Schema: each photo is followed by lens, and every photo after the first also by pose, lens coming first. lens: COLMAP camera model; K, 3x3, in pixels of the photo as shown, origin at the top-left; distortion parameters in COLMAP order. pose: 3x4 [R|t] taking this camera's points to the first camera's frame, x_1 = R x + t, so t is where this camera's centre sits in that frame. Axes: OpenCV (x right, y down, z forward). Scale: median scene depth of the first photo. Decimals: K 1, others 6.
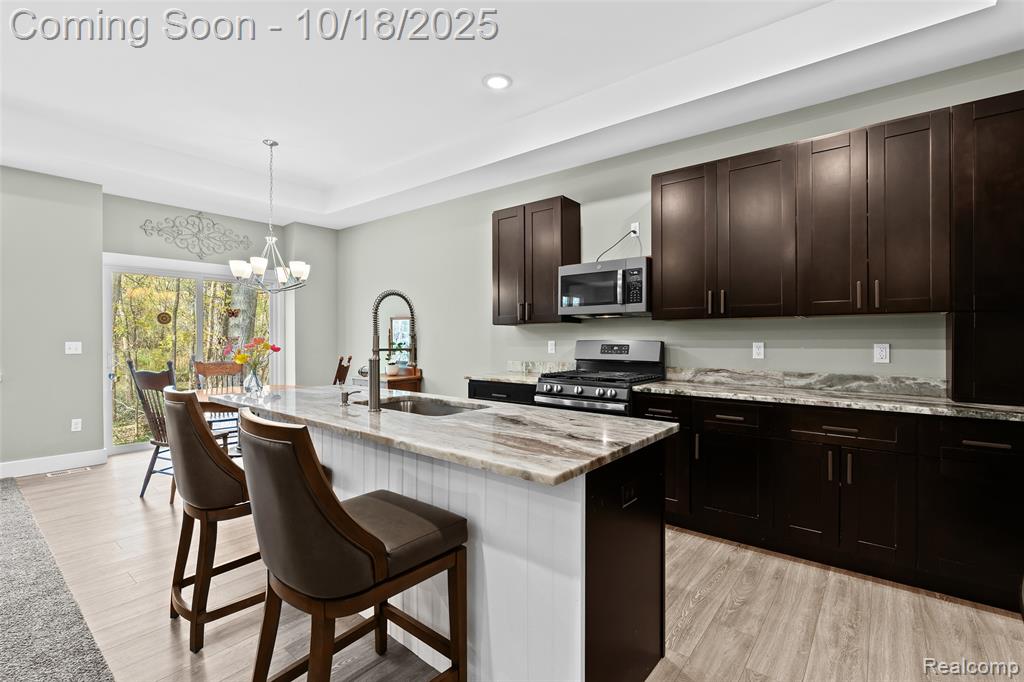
lens RADIAL K [[465.4, 0, 507.4], [0, 465.4, 336.5], [0, 0, 1]] dist [-0.012836, 0.005331]
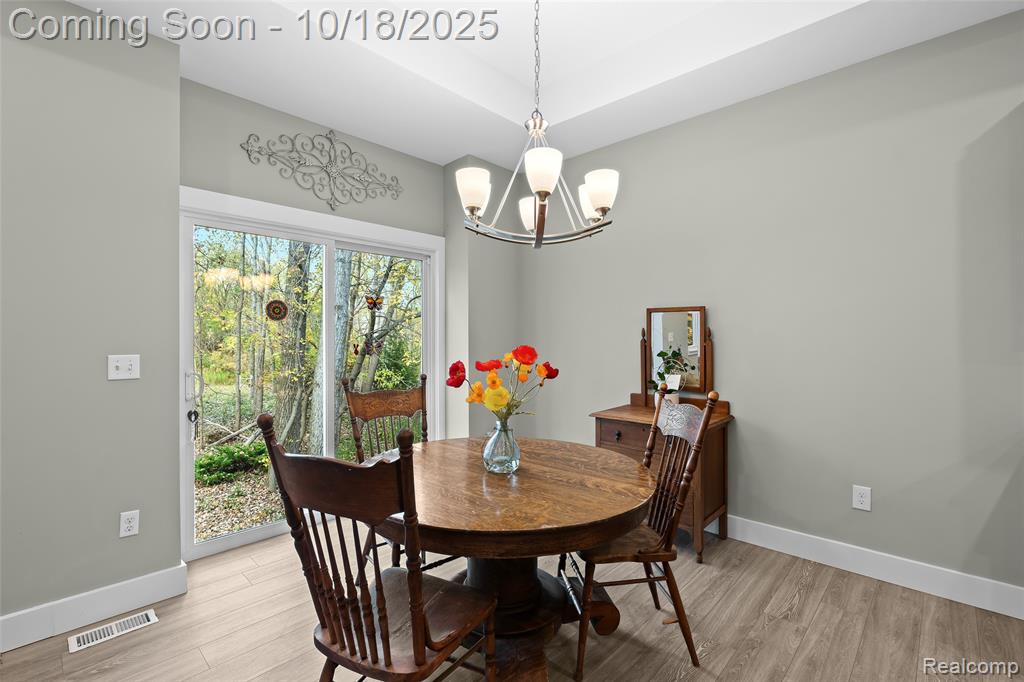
lens RADIAL K [[465.4, 0, 510.3], [0, 465.4, 336.7], [0, 0, 1]] dist [-0.012836, 0.005331]
pose [[0.997253, 0.000368, -0.074070, -0.597117], [-0.000620, 0.999994, -0.003380, -0.007367], [0.074068, 0.003416, 0.997247, 0.653117]]
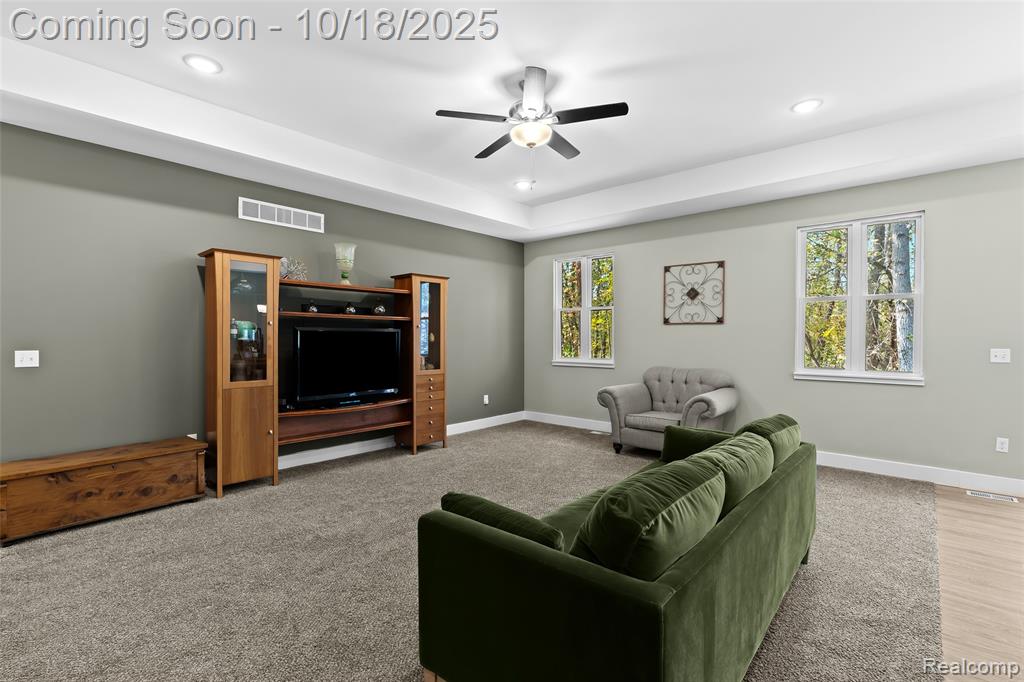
lens RADIAL K [[465.4, 0, 511.7], [0, 465.4, 342.3], [0, 0, 1]] dist [-0.012836, 0.005331]
pose [[-0.041383, 0.009125, -0.999102, -0.044571], [-0.001292, 0.999957, 0.009187, -0.008567], [0.999143, 0.001671, -0.041370, 0.150550]]
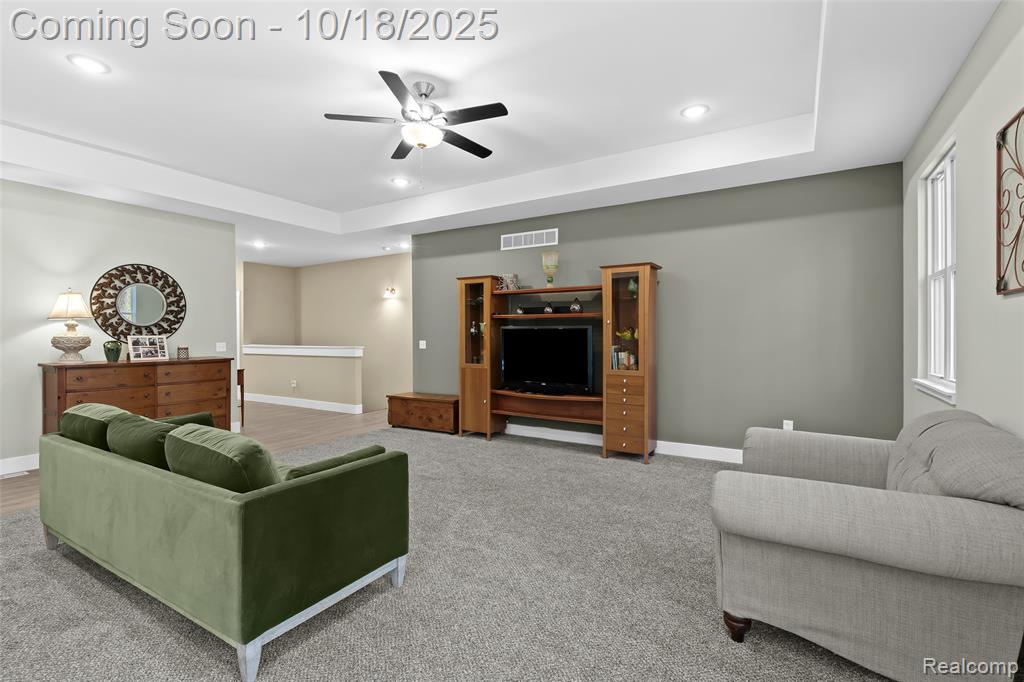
lens RADIAL K [[465.4, 0, 506.3], [0, 465.4, 336.8], [0, 0, 1]] dist [-0.012836, 0.005331]
pose [[-0.991667, 0.005718, -0.128702, -0.979843], [0.004914, 0.999966, 0.006561, -0.010926], [0.128735, 0.005874, -0.991662, 1.070301]]
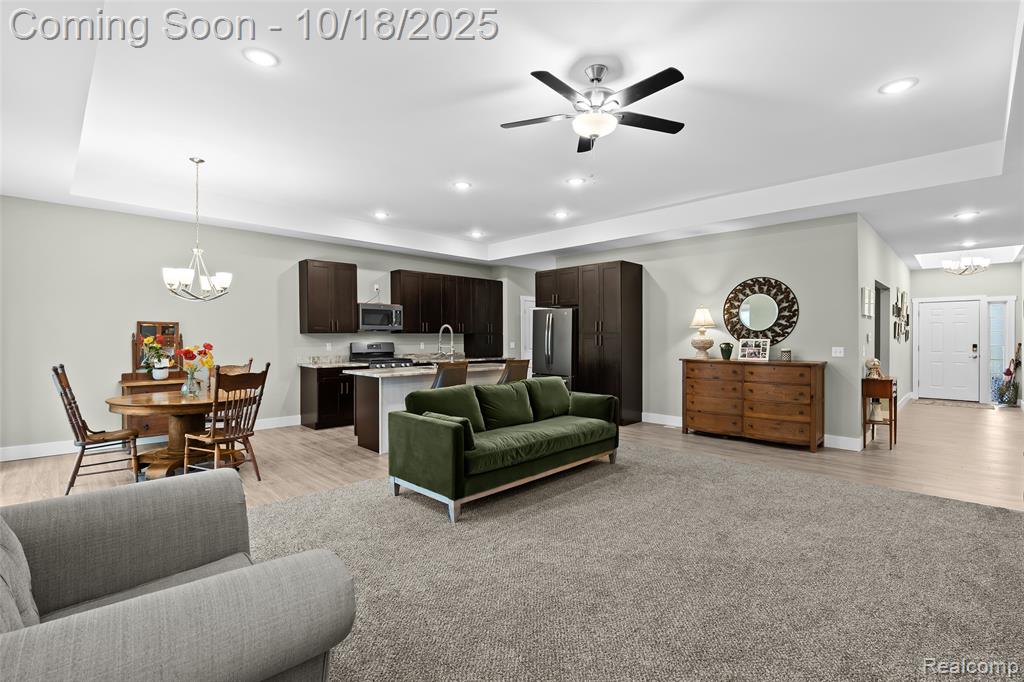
lens RADIAL K [[465.4, 0, 512.0], [0, 465.4, 342.0], [0, 0, 1]] dist [-0.012836, 0.005331]
pose [[0.096667, -0.007642, 0.995287, -1.781709], [-0.002242, 0.999966, 0.007896, -0.011103], [-0.995314, -0.002994, 0.096646, 0.224323]]
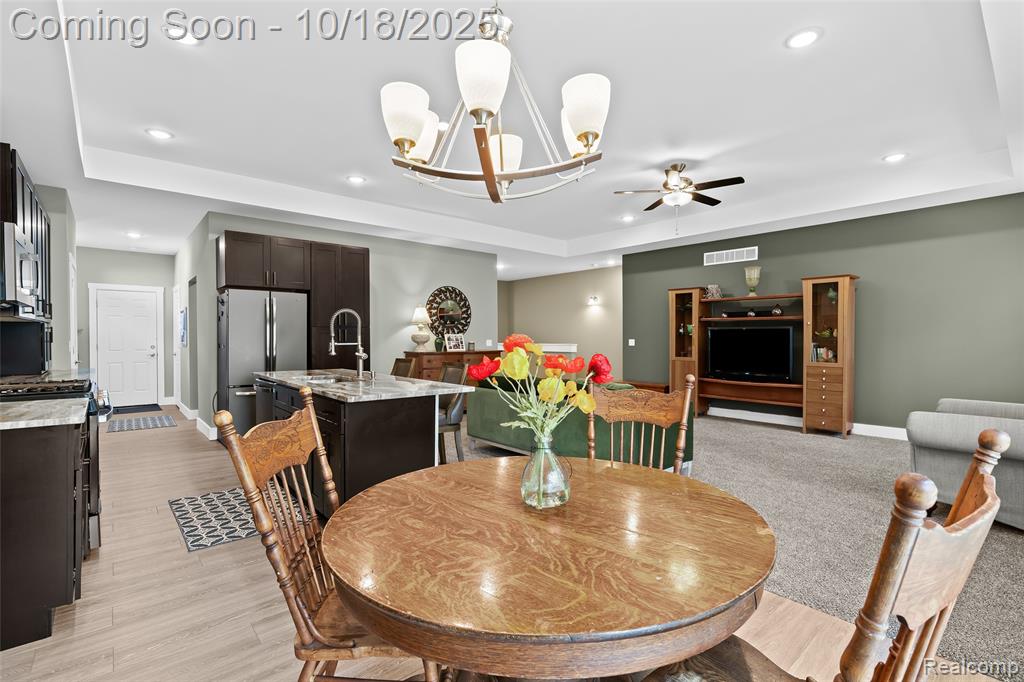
lens RADIAL K [[465.4, 0, 510.6], [0, 465.4, 342.2], [0, 0, 1]] dist [-0.012836, 0.005331]
pose [[-0.985955, 0.000504, 0.167010, -0.681996], [0.002371, 0.999937, 0.010981, 0.002607], [-0.166994, 0.011222, -0.985894, 1.565726]]
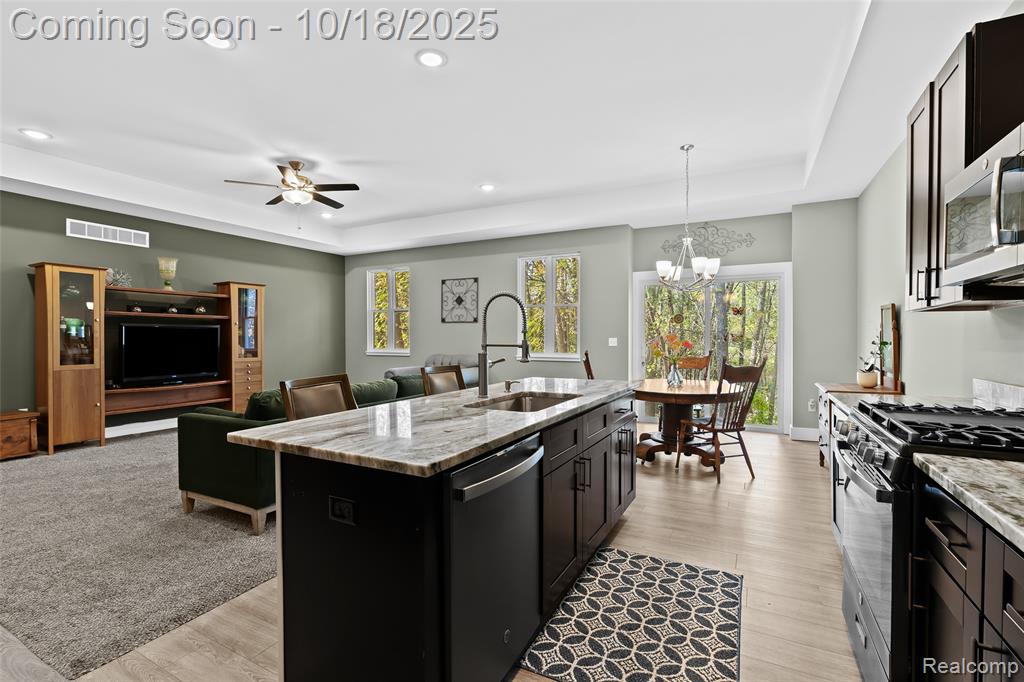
lens RADIAL K [[465.4, 0, 512.0], [0, 465.4, 340.6], [0, 0, 1]] dist [-0.012836, 0.005331]
pose [[0.198238, 0.011005, -0.980092, 0.510239], [0.000015, 0.999937, 0.011231, 0.002686], [0.980154, -0.002241, 0.198225, 0.492444]]
